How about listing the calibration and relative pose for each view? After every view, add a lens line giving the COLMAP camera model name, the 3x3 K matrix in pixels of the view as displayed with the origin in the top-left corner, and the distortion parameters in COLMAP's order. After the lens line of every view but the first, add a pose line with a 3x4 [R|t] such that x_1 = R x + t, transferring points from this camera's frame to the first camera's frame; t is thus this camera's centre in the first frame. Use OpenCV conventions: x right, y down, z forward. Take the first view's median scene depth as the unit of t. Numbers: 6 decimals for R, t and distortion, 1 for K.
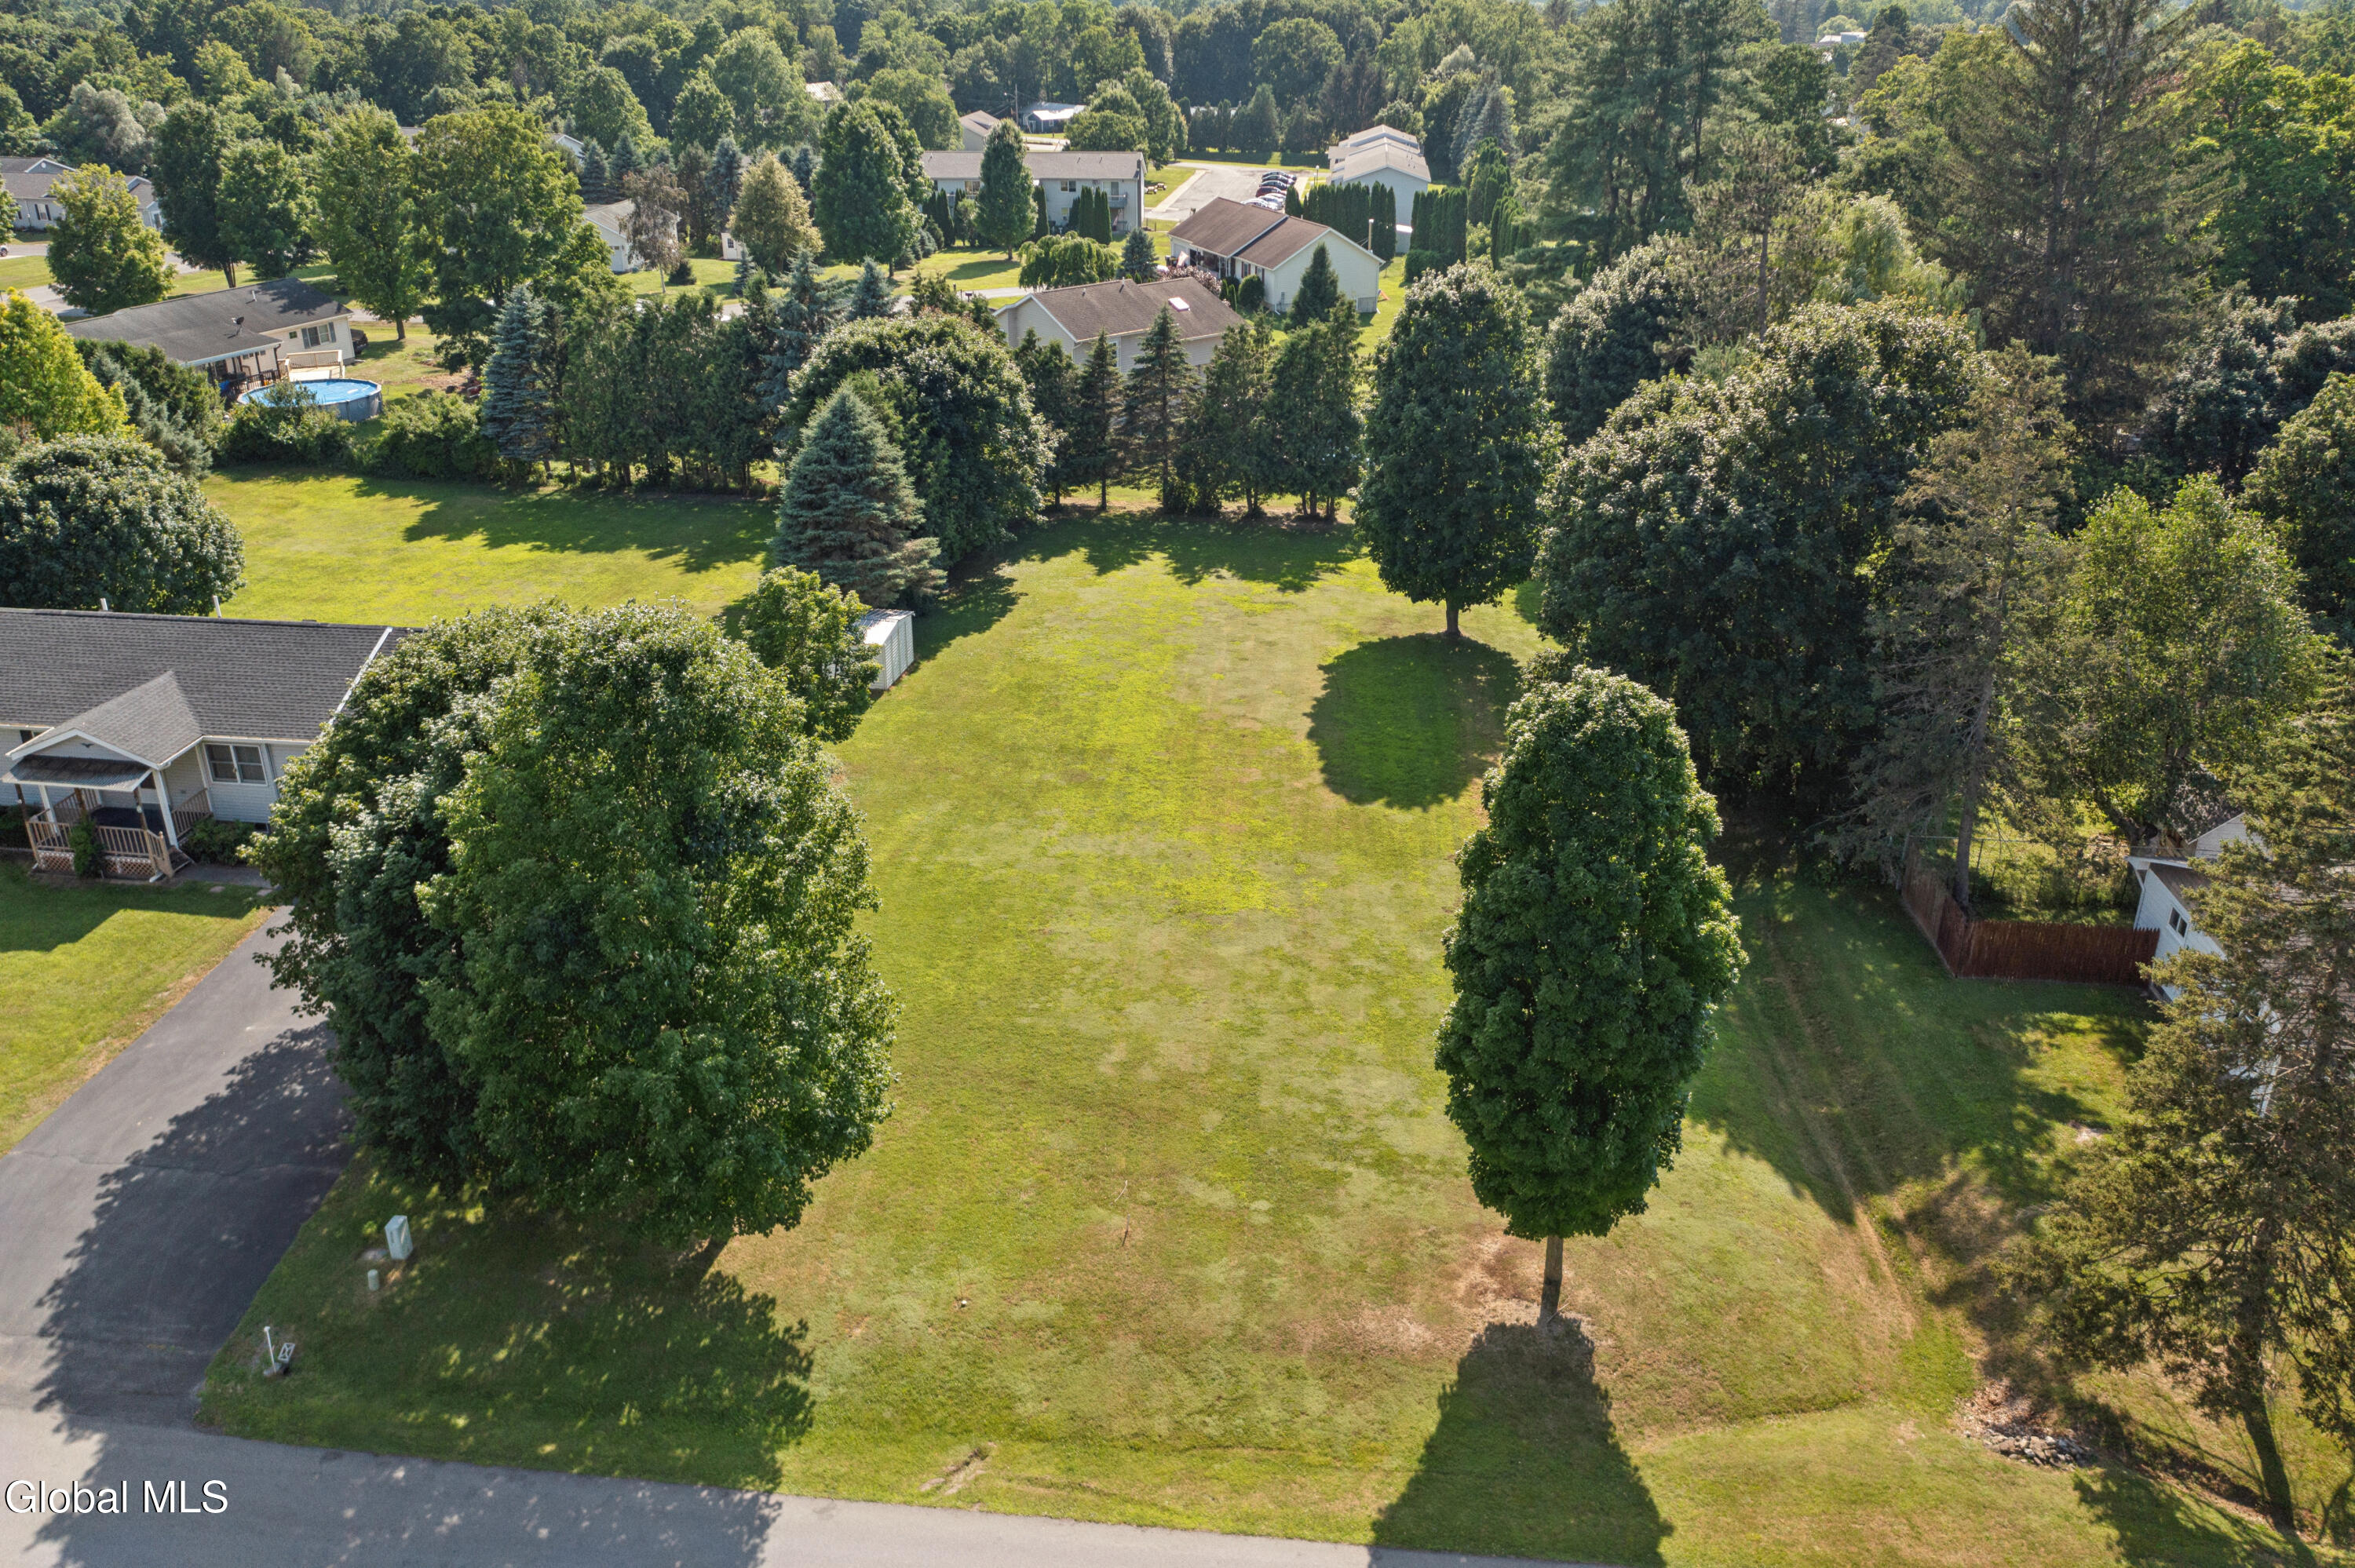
lens RADIAL K [[1935.7, 0, 1102.8], [0, 1935.7, 777.5], [0, 0, 1]] dist [-0.023825, 0.041500]
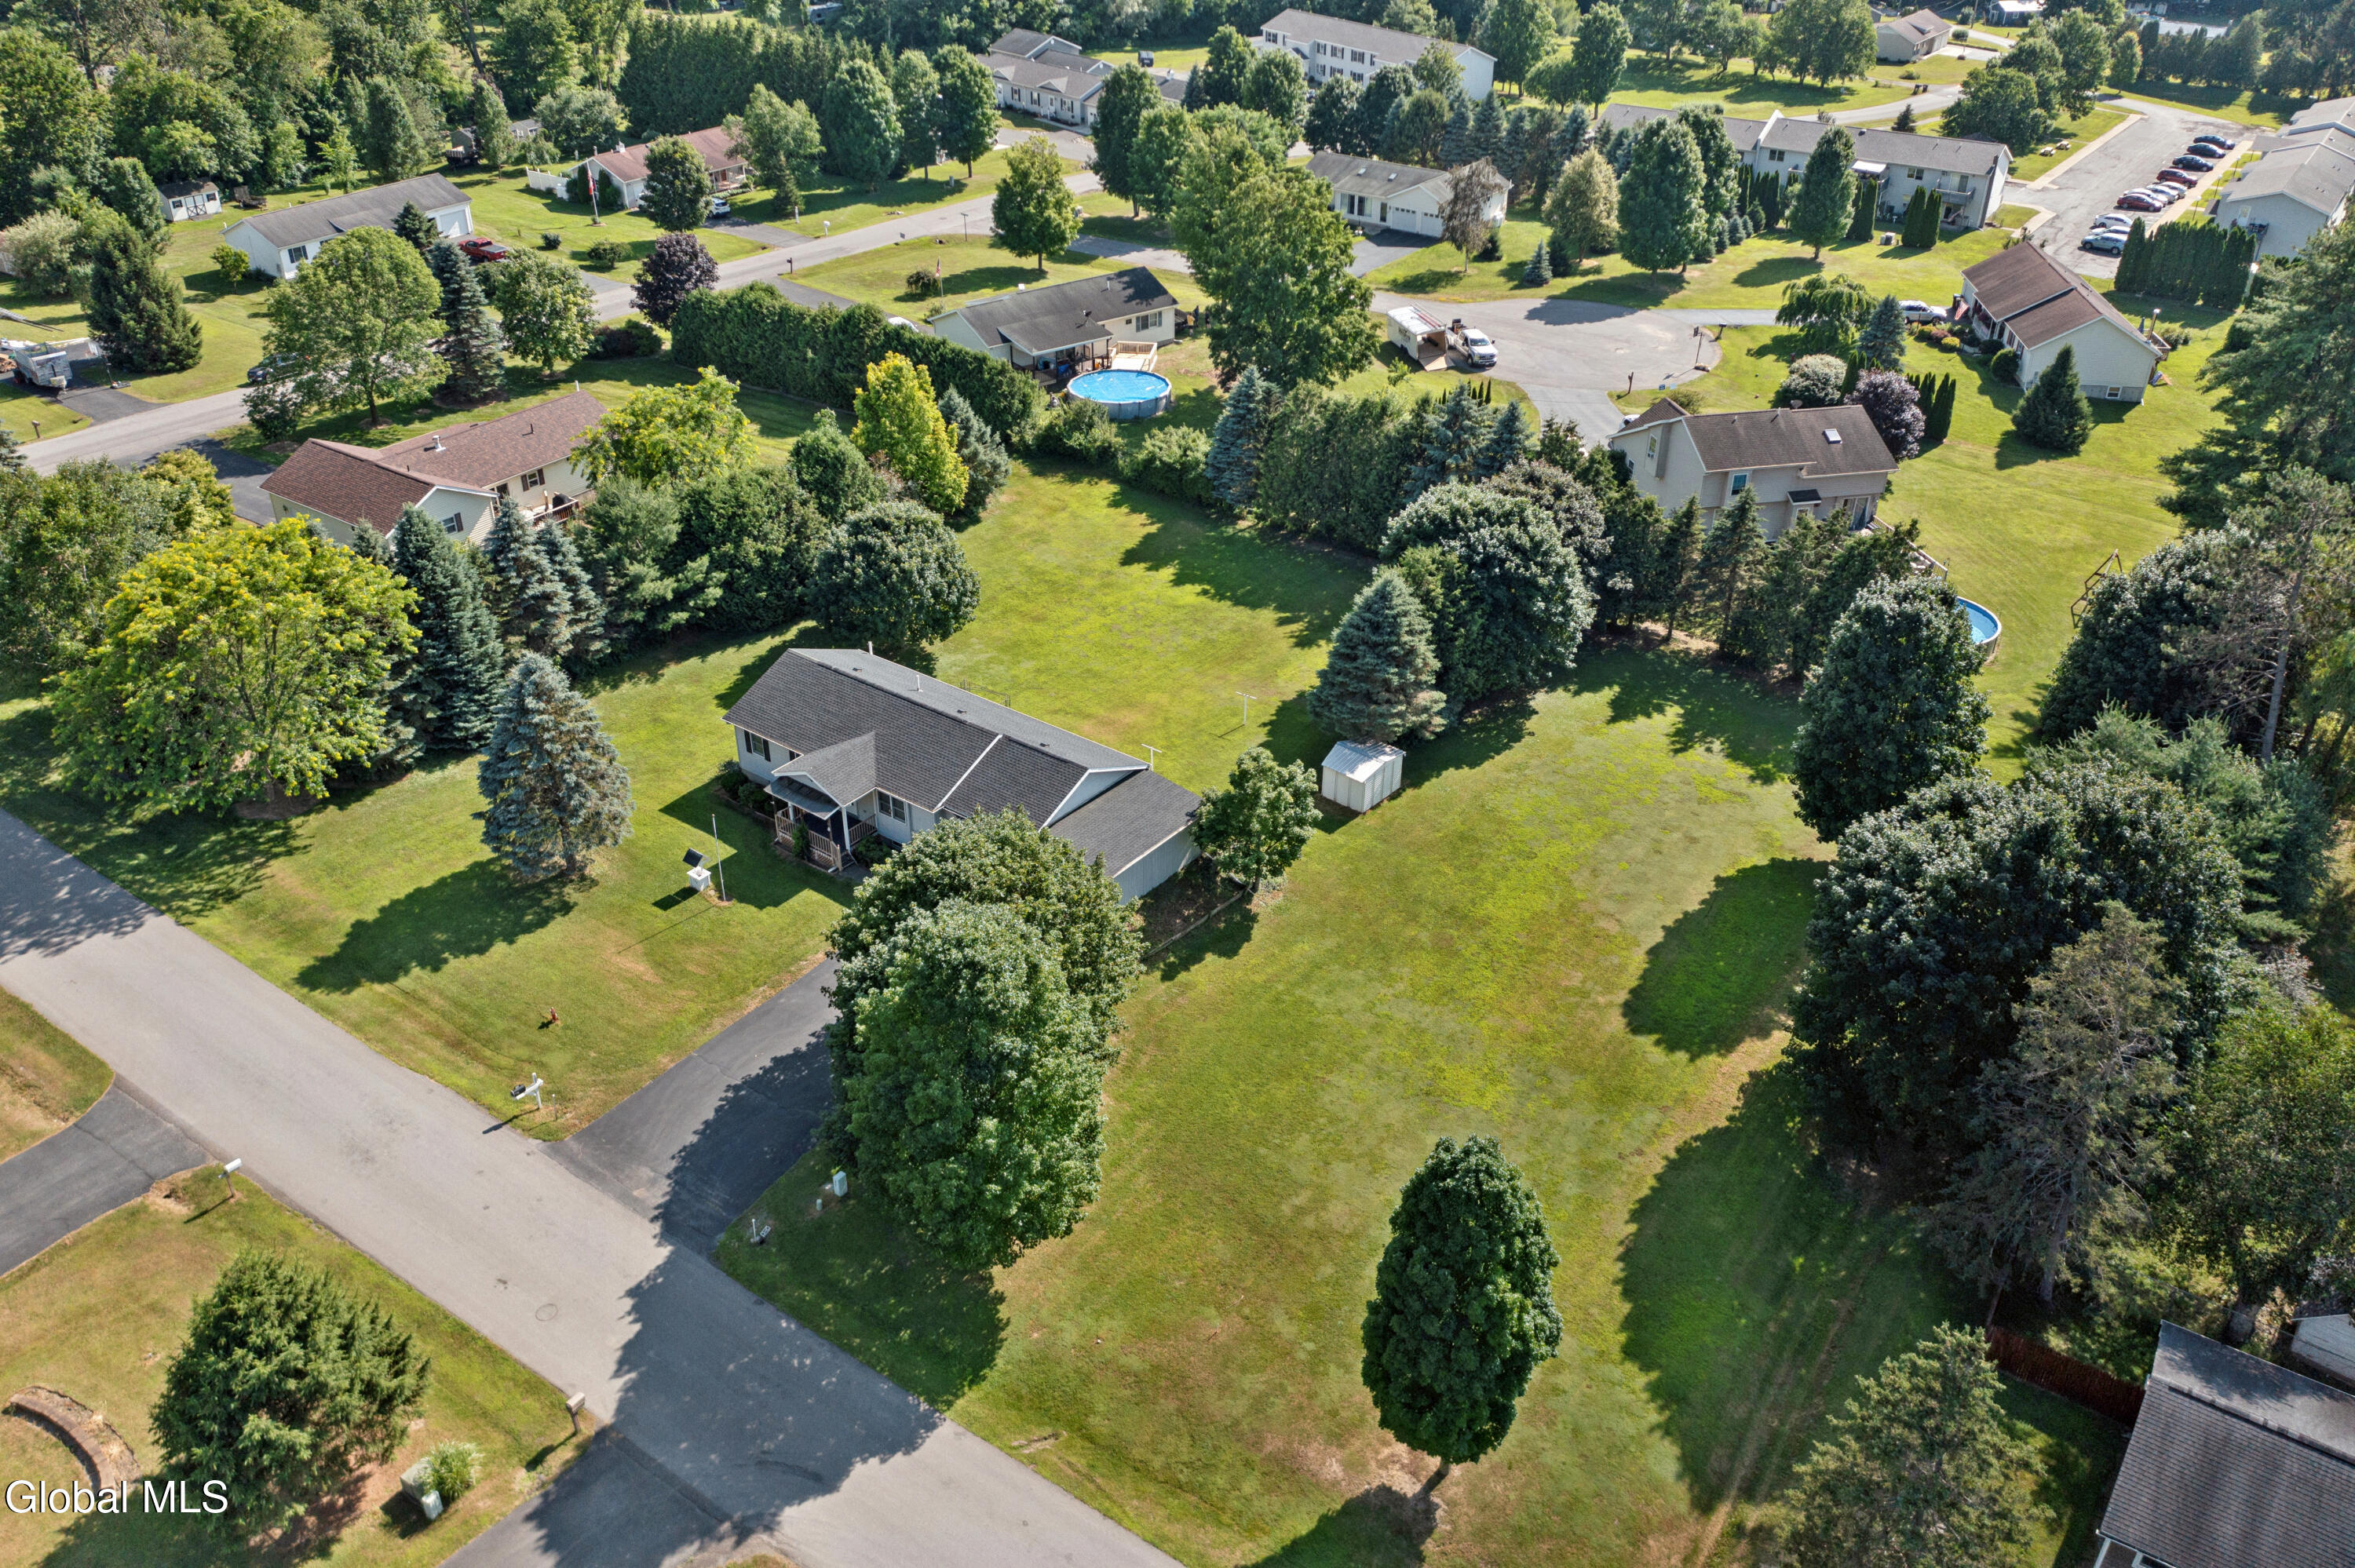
lens RADIAL K [[1935.7, 0, 1102.8], [0, 1935.7, 777.5], [0, 0, 1]] dist [-0.023825, 0.041500]
pose [[0.860865, 0.262181, -0.436087, 0.300852], [-0.182760, 0.959164, 0.215879, -0.316238], [0.474879, -0.106143, 0.873627, -0.234350]]
